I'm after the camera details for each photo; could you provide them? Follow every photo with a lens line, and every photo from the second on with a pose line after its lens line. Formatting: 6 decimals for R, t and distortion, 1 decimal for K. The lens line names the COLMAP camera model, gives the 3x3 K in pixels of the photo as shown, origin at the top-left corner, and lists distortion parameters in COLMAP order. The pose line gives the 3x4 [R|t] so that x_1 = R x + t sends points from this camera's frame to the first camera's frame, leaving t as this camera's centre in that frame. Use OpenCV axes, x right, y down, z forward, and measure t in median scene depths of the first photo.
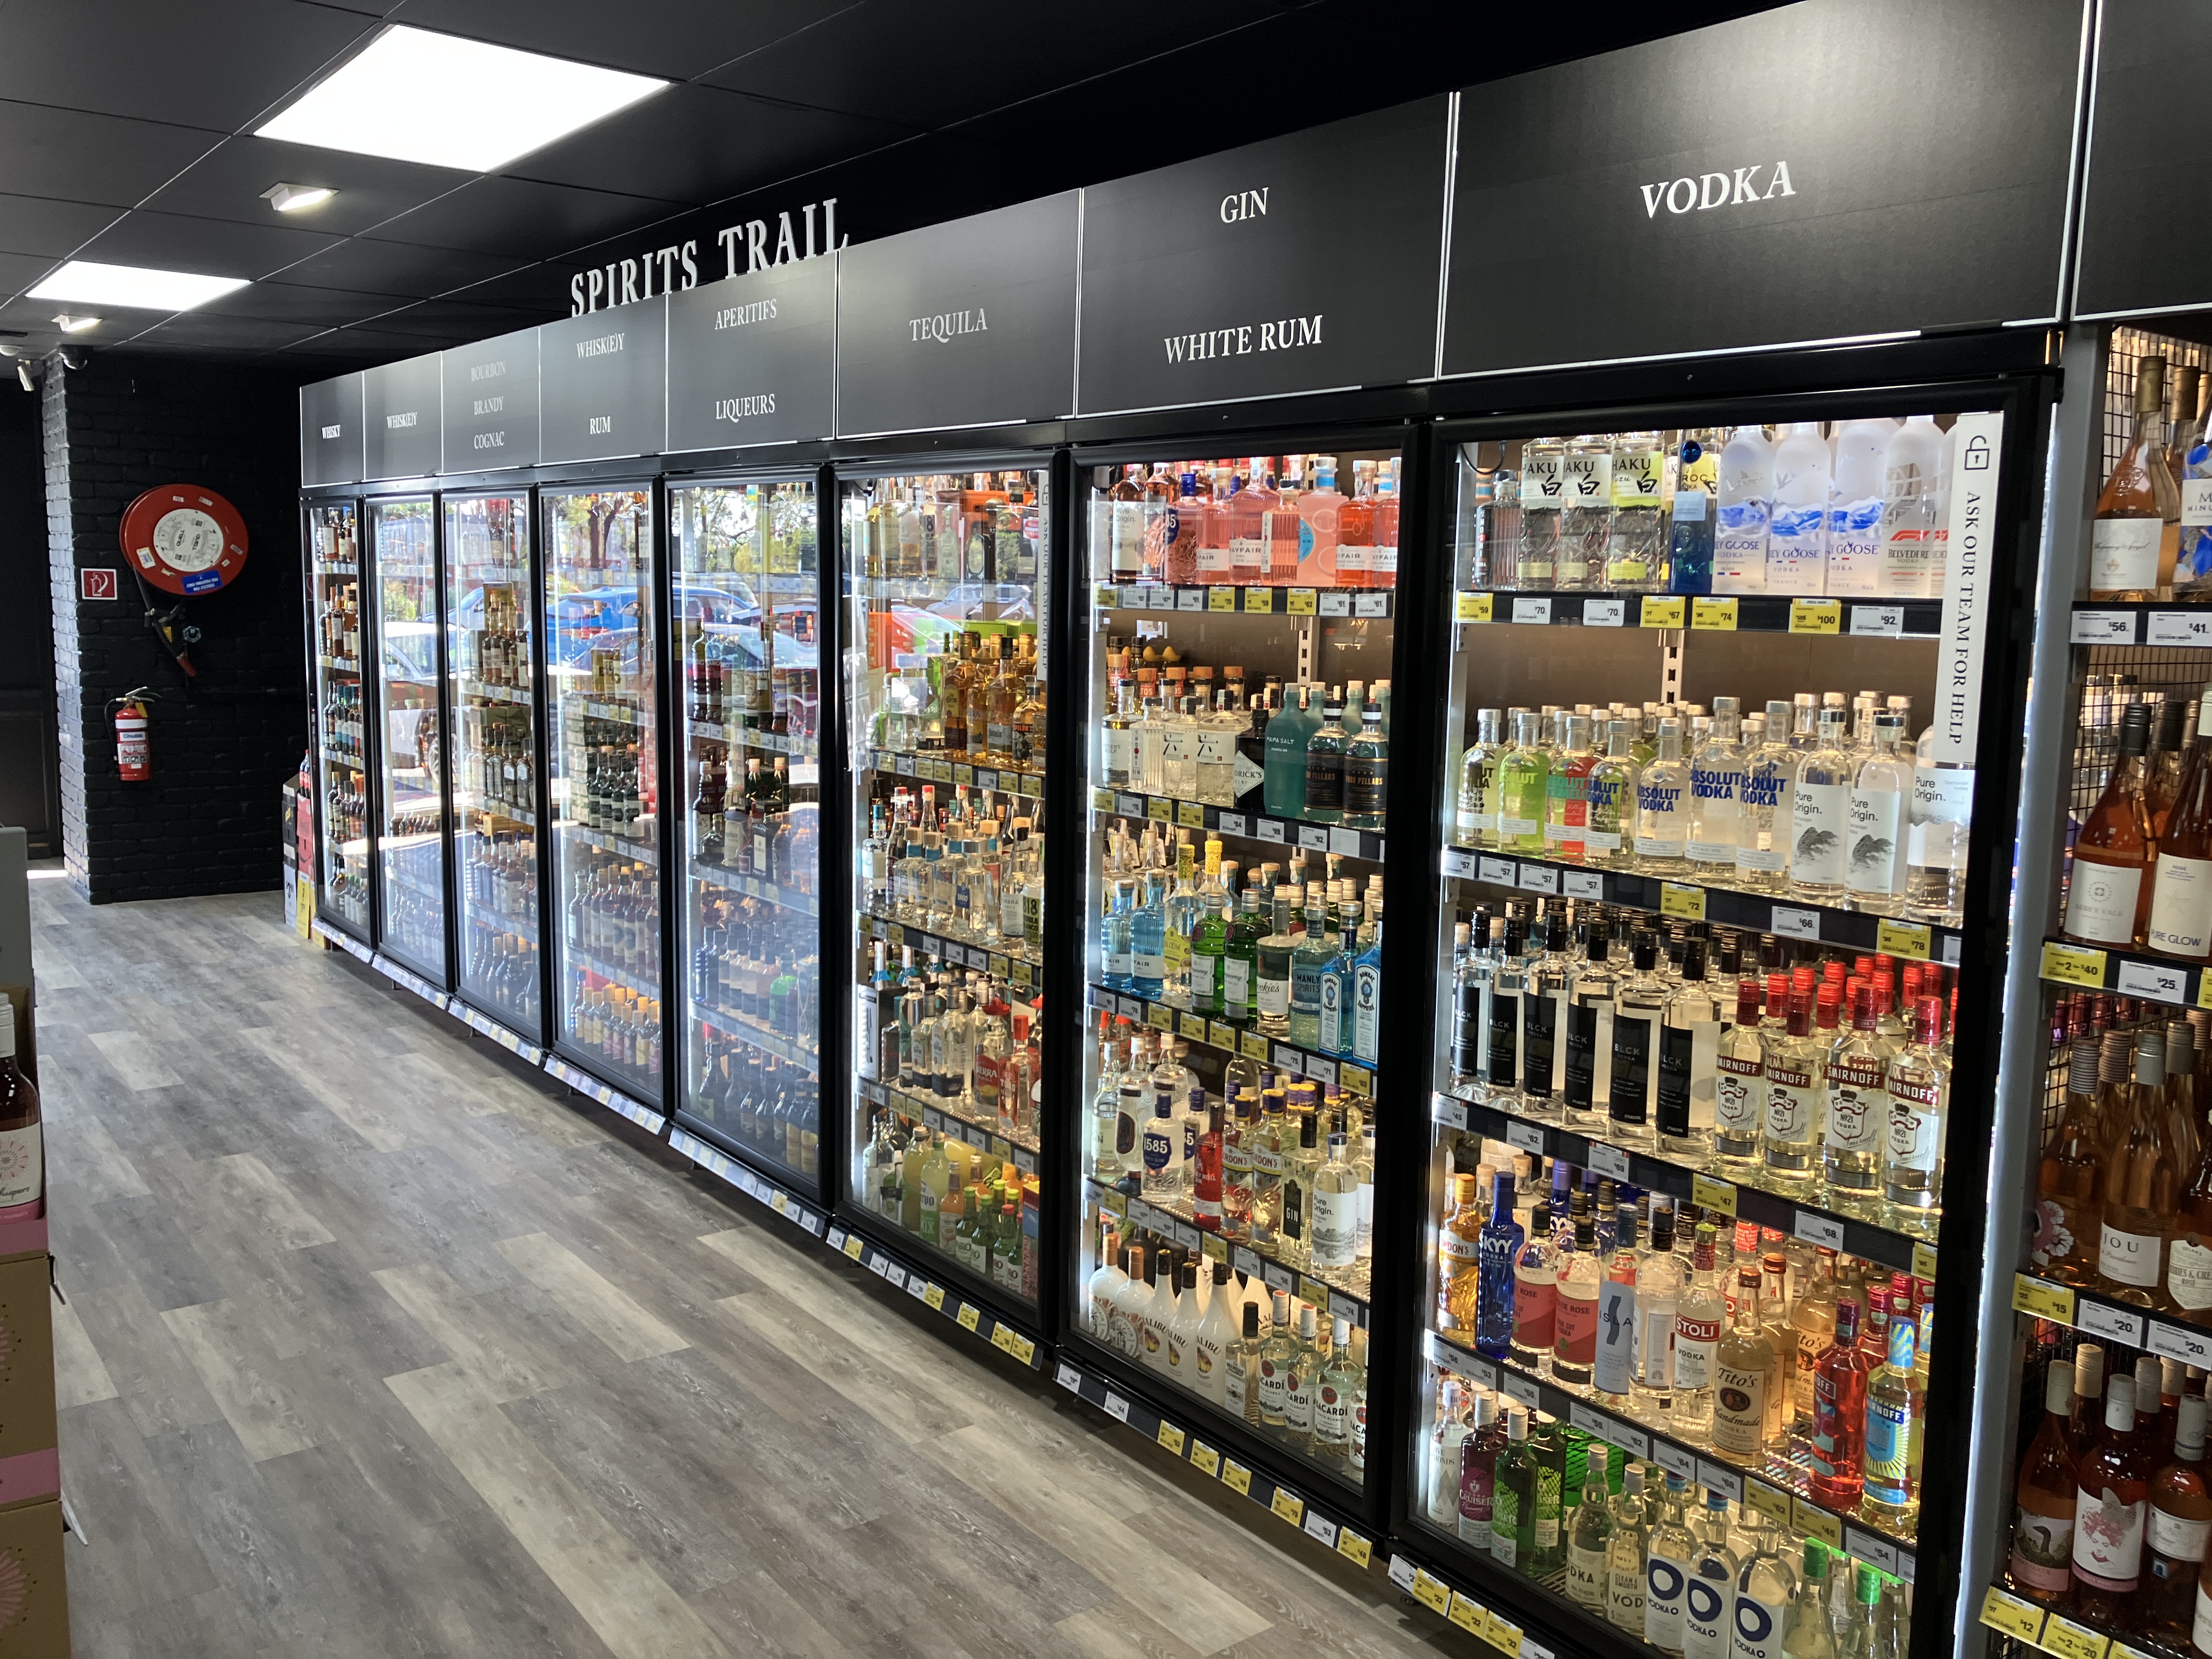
lens RADIAL K [[1797.7, 0, 1110.3], [0, 1797.7, 816.6], [0, 0, 1]] dist [0.047626, -0.066767]
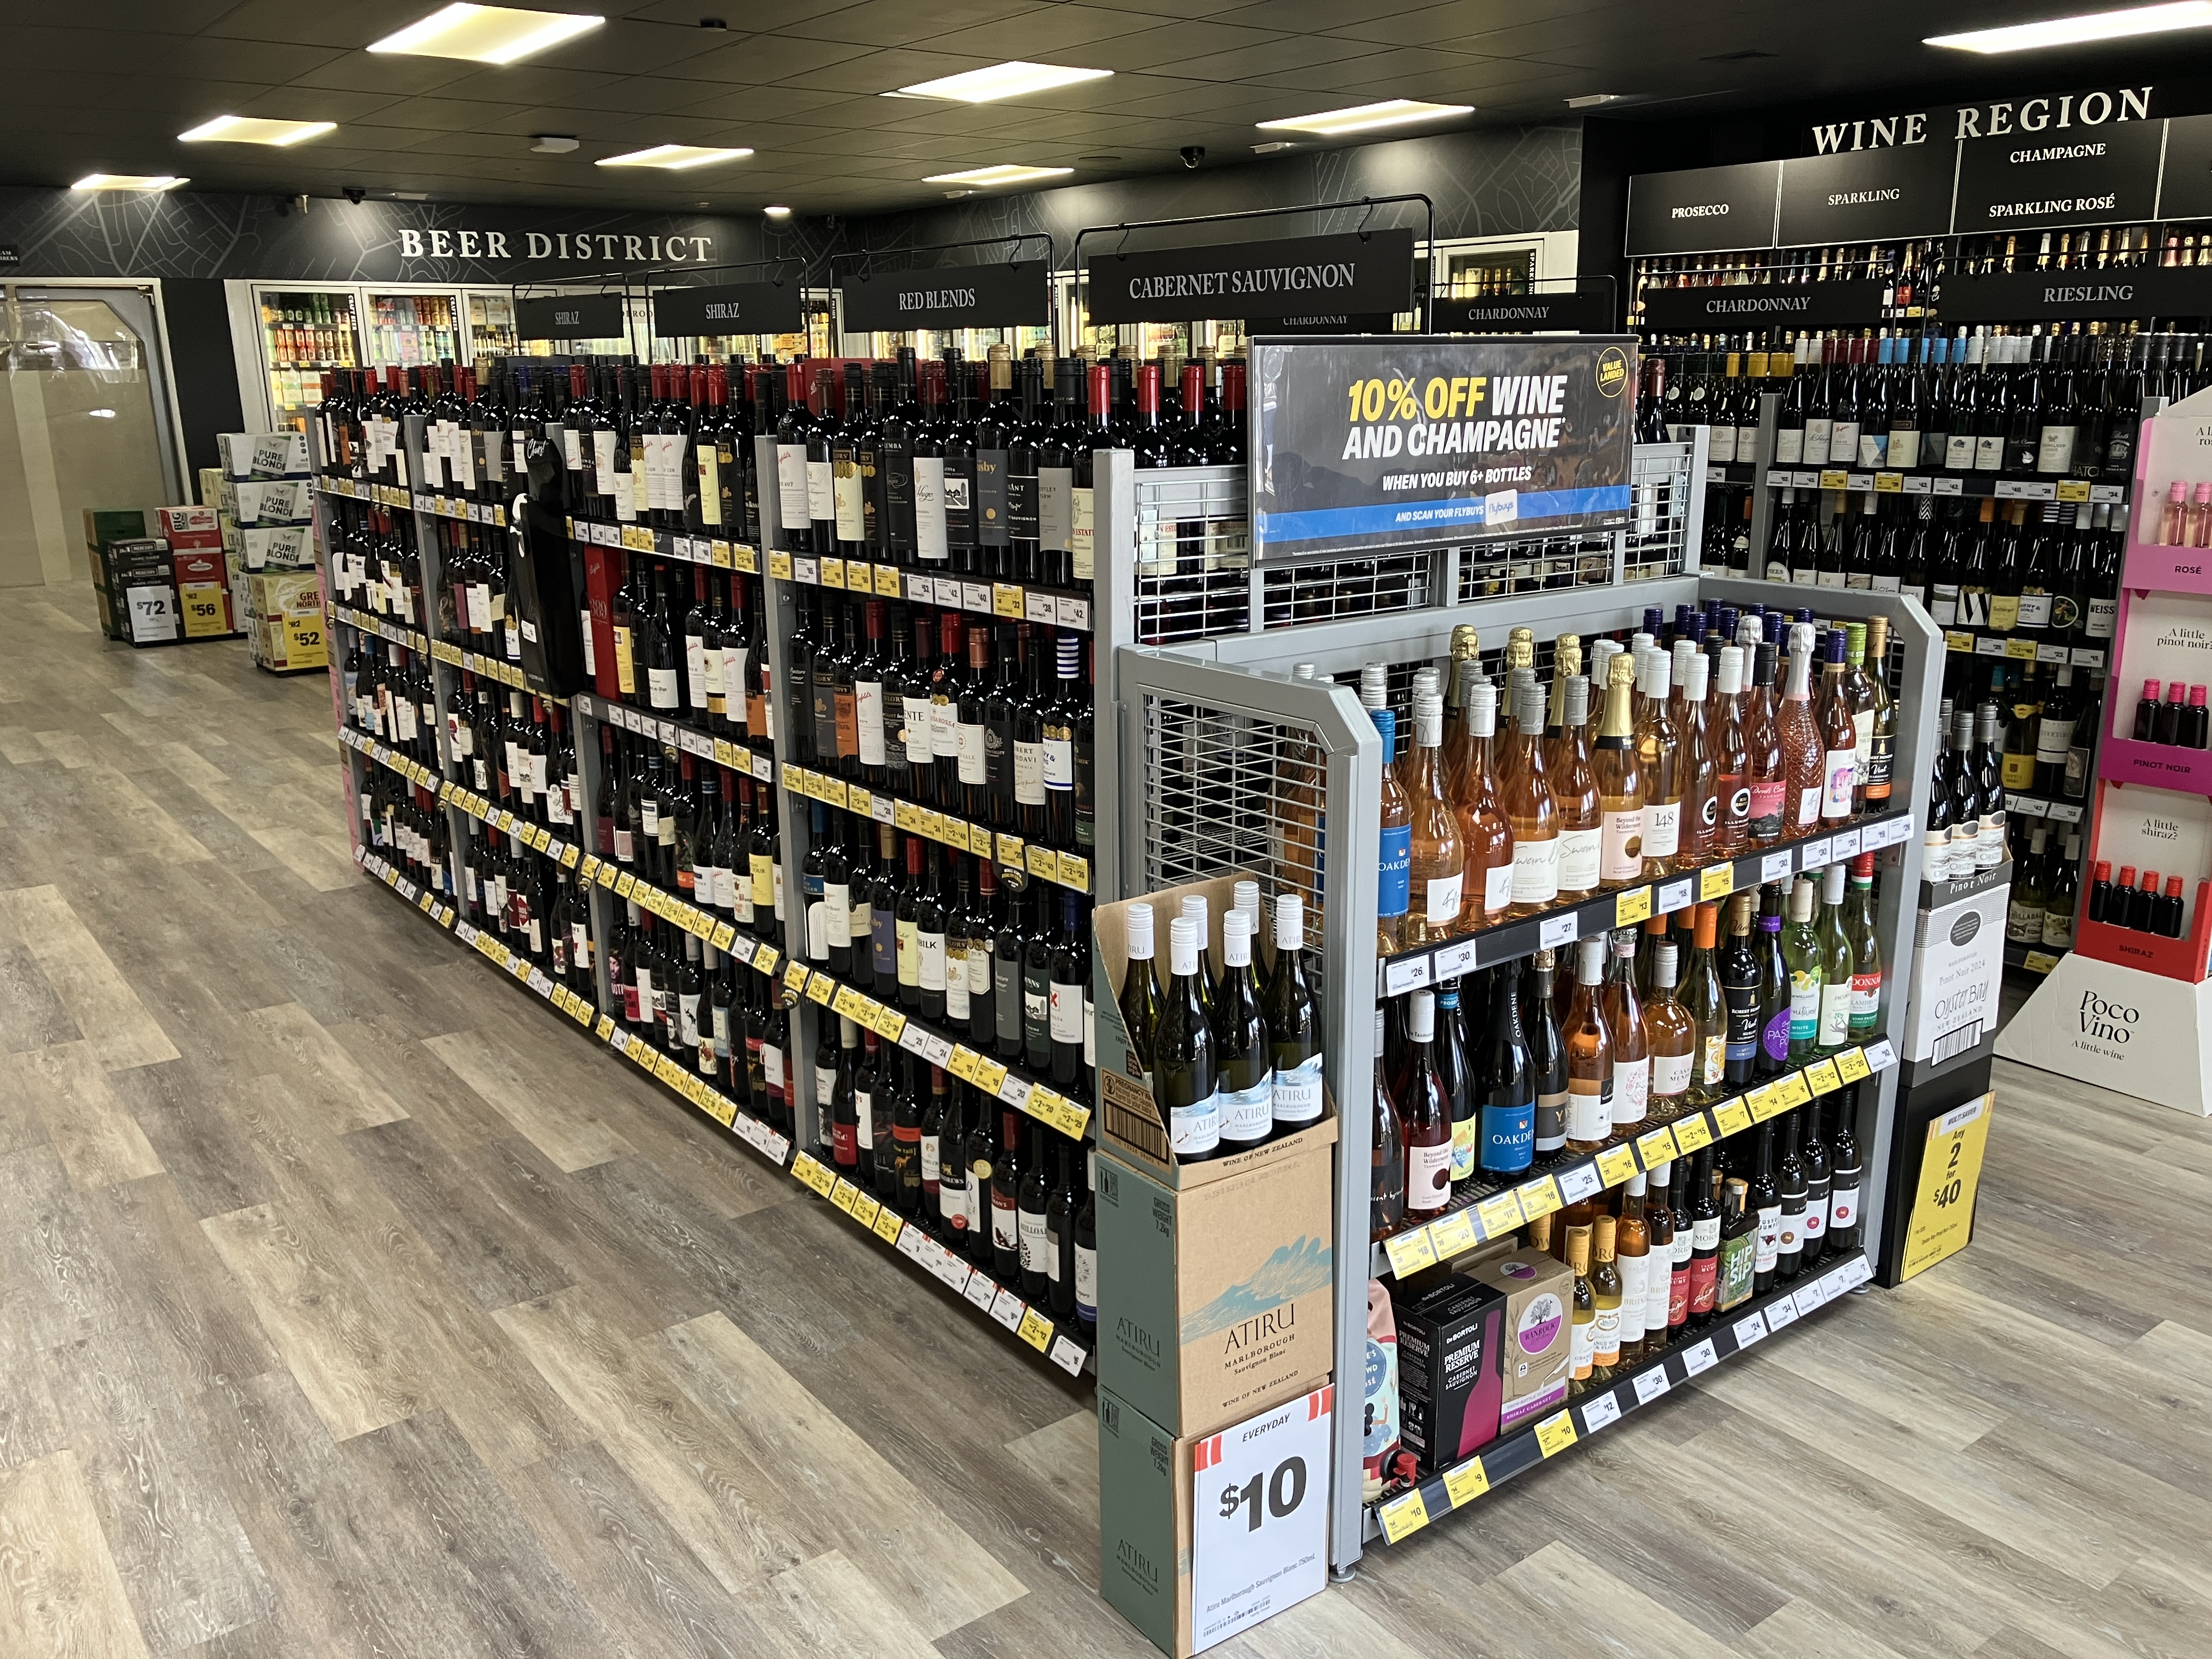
lens RADIAL K [[1827.3, 0, 1115.4], [0, 1827.3, 851.2], [0, 0, 1]] dist [-0.002515, 0.010073]
pose [[-0.999842, -0.017032, 0.005171, -1.048971], [-0.013814, 0.925706, 0.377990, -0.236772], [-0.011225, 0.377859, -0.925795, 2.136570]]
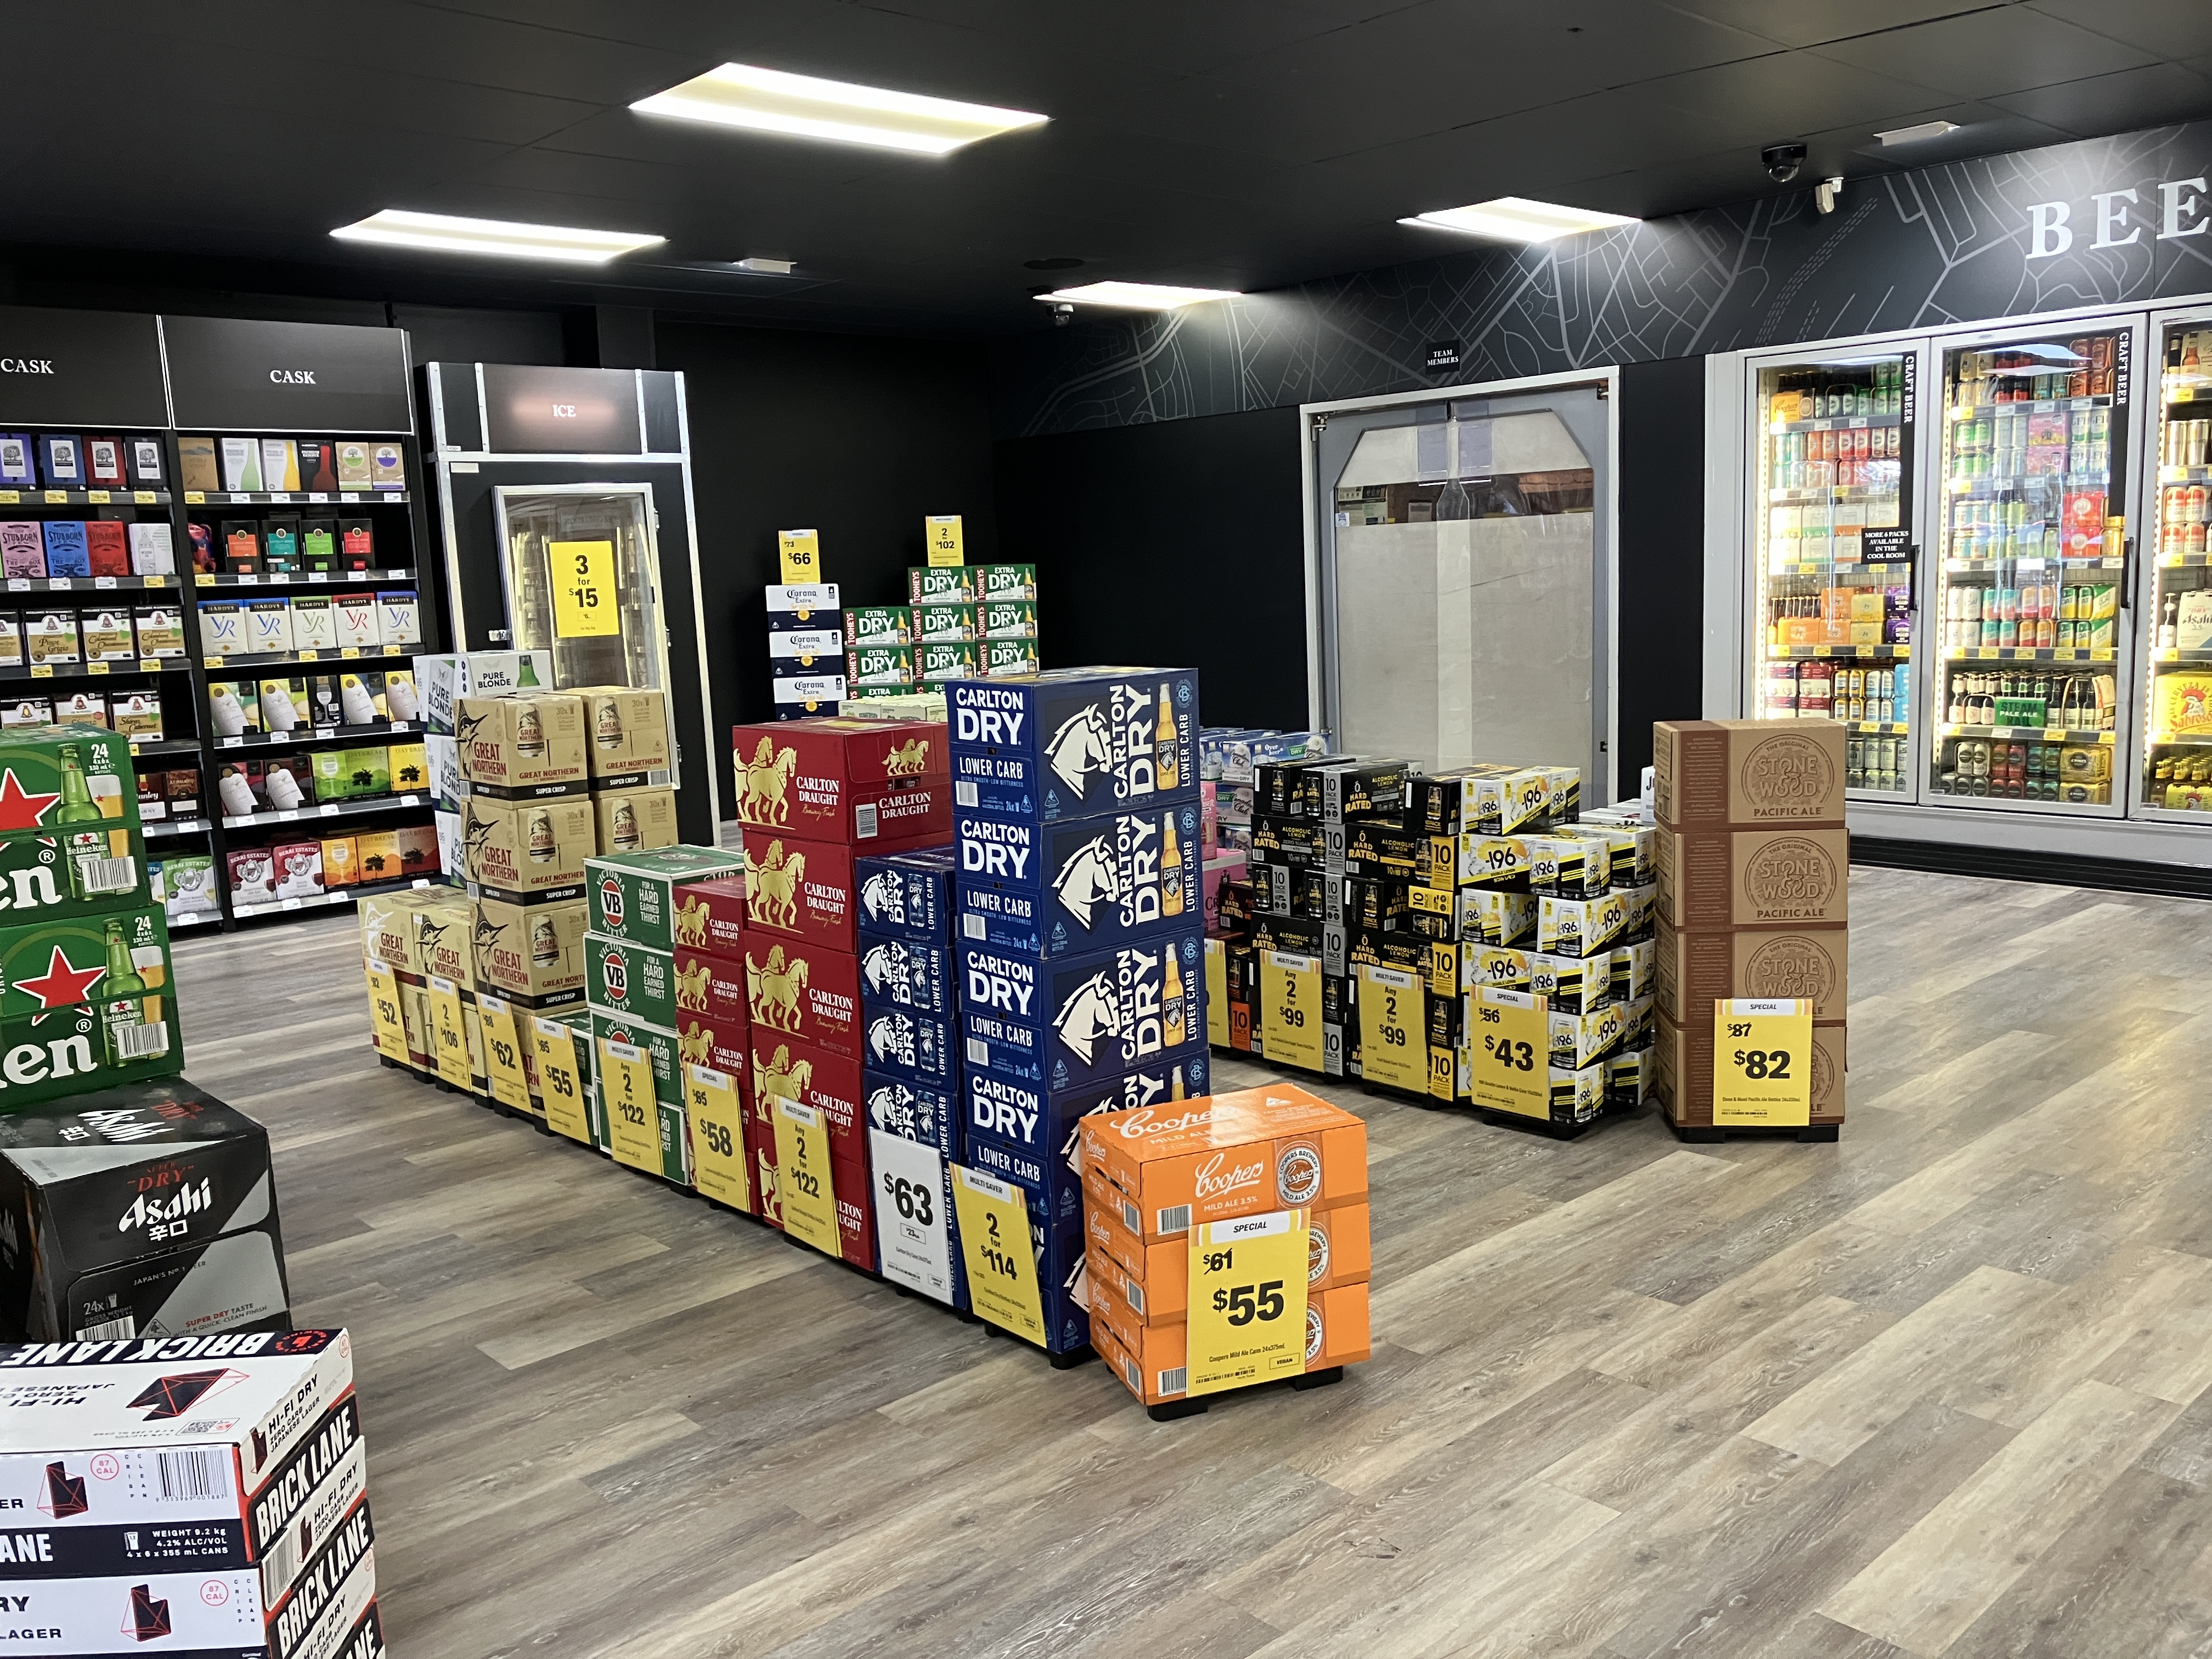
lens RADIAL K [[1823.4, 0, 1092.8], [0, 1823.4, 849.9], [0, 0, 1]] dist [0.013500, -0.006949]
pose [[-0.081911, -0.176409, 0.980903, -1.368271], [0.162007, 0.968763, 0.187755, 0.169286], [-0.983384, 0.174293, -0.050772, -0.855485]]
